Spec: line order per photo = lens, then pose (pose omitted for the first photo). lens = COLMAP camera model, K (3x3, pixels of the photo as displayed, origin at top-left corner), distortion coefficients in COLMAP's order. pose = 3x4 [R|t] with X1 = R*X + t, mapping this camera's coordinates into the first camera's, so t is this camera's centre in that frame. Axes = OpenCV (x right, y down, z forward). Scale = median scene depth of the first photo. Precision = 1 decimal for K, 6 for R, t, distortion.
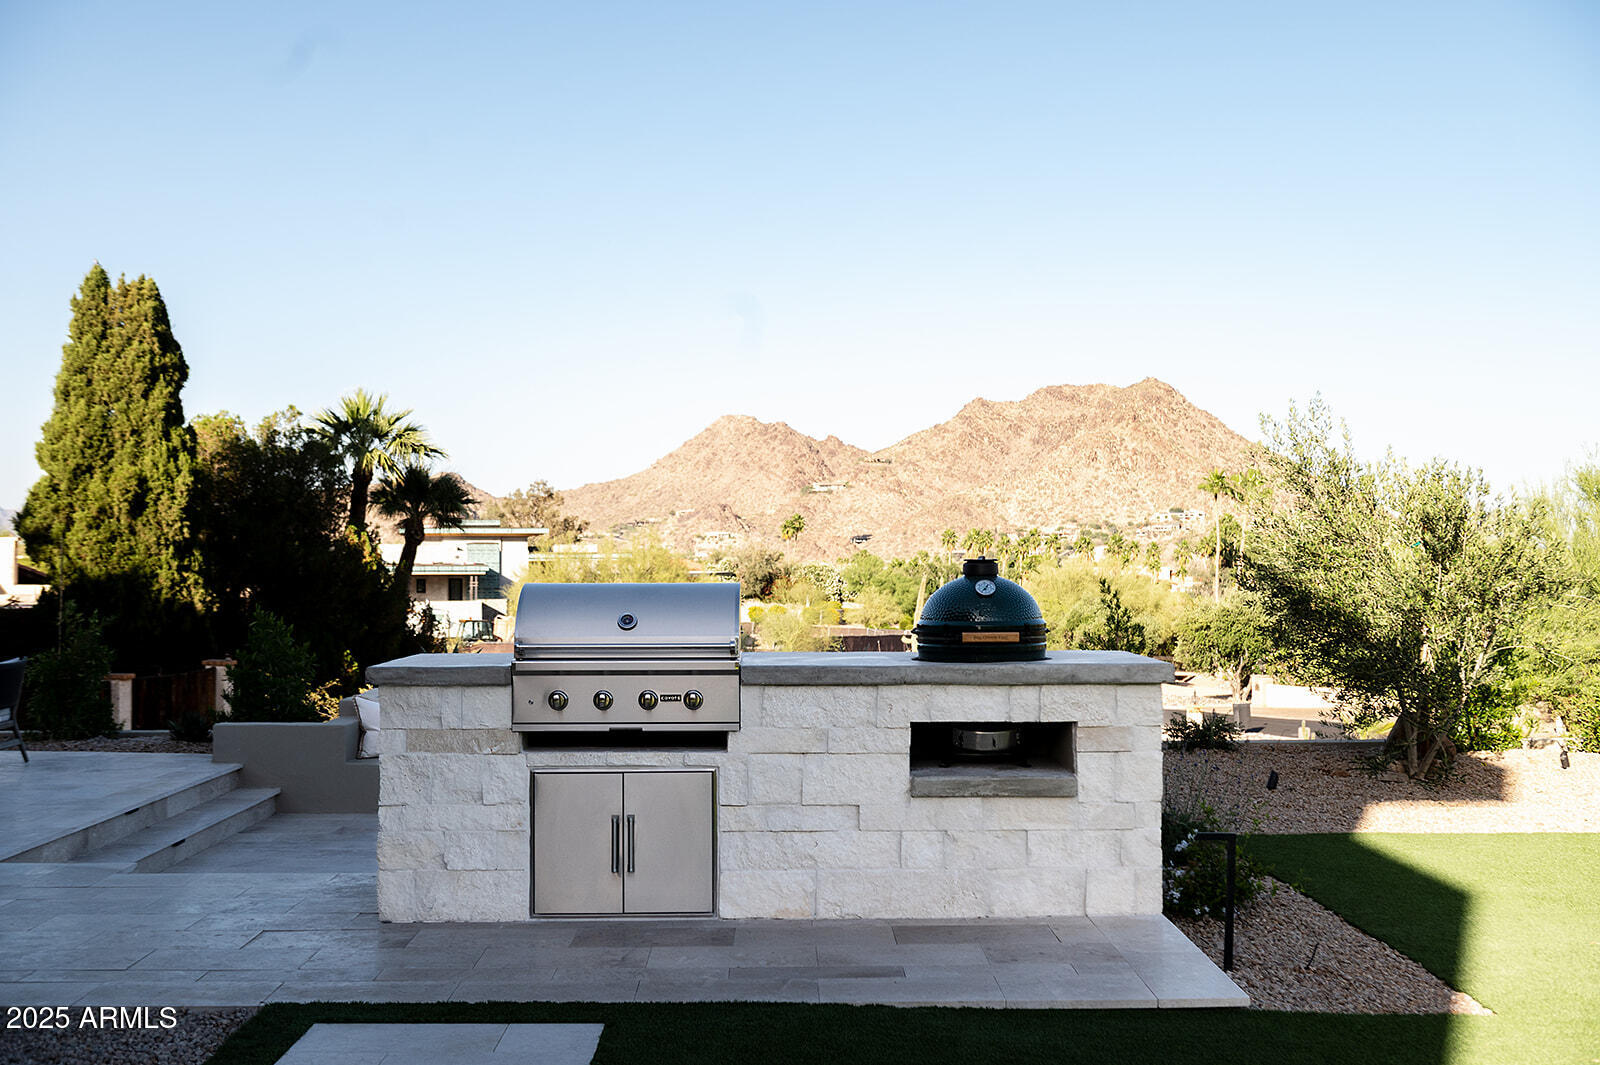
lens RADIAL K [[1692.3, 0, 816.7], [0, 1692.3, 485.5], [0, 0, 1]] dist [0.002542, 0.000000]
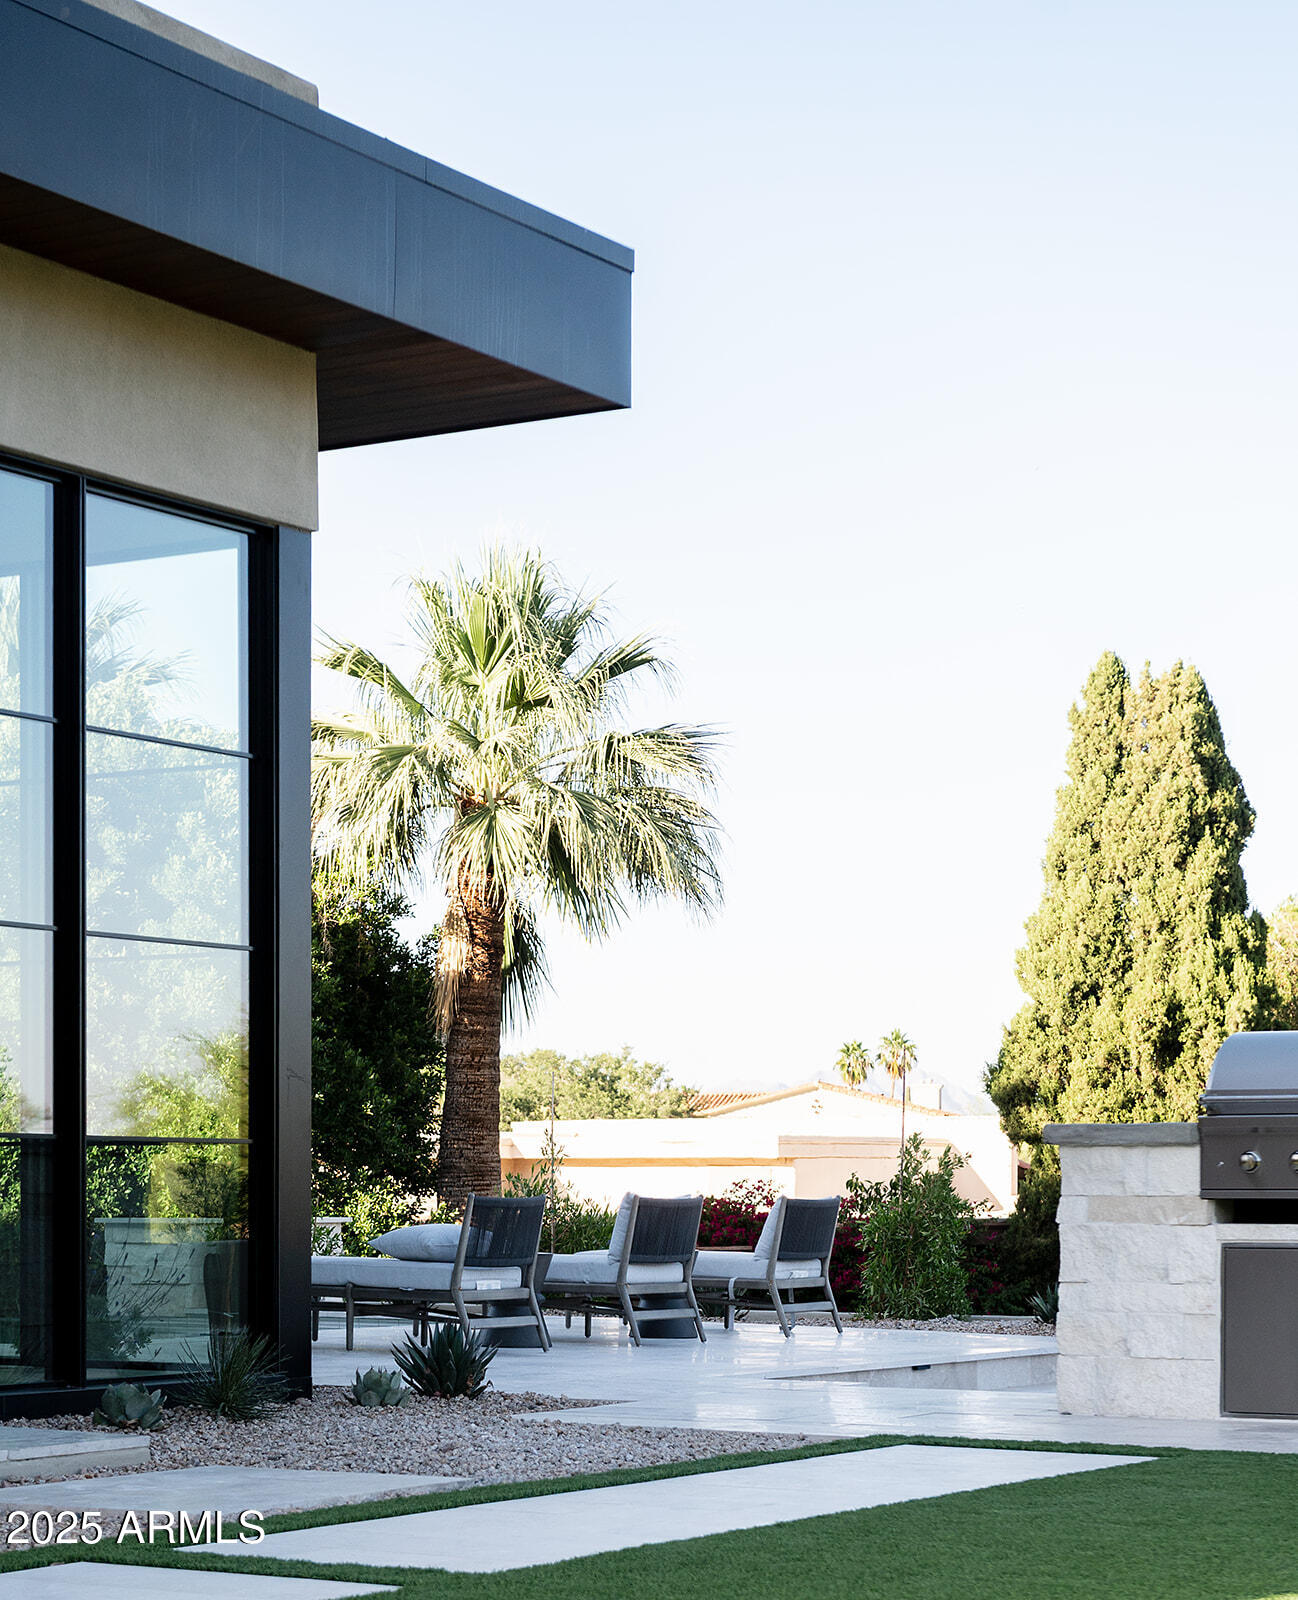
lens RADIAL K [[3447.3, 0, 648.6], [0, 3447.3, 800.7], [0, 0, 1]] dist [-0.006075, 0.000000]
pose [[0.840057, -0.058171, -0.539370, 0.101213], [0.019824, 0.996862, -0.076636, 0.013851], [0.542136, 0.053686, 0.838574, -0.116808]]
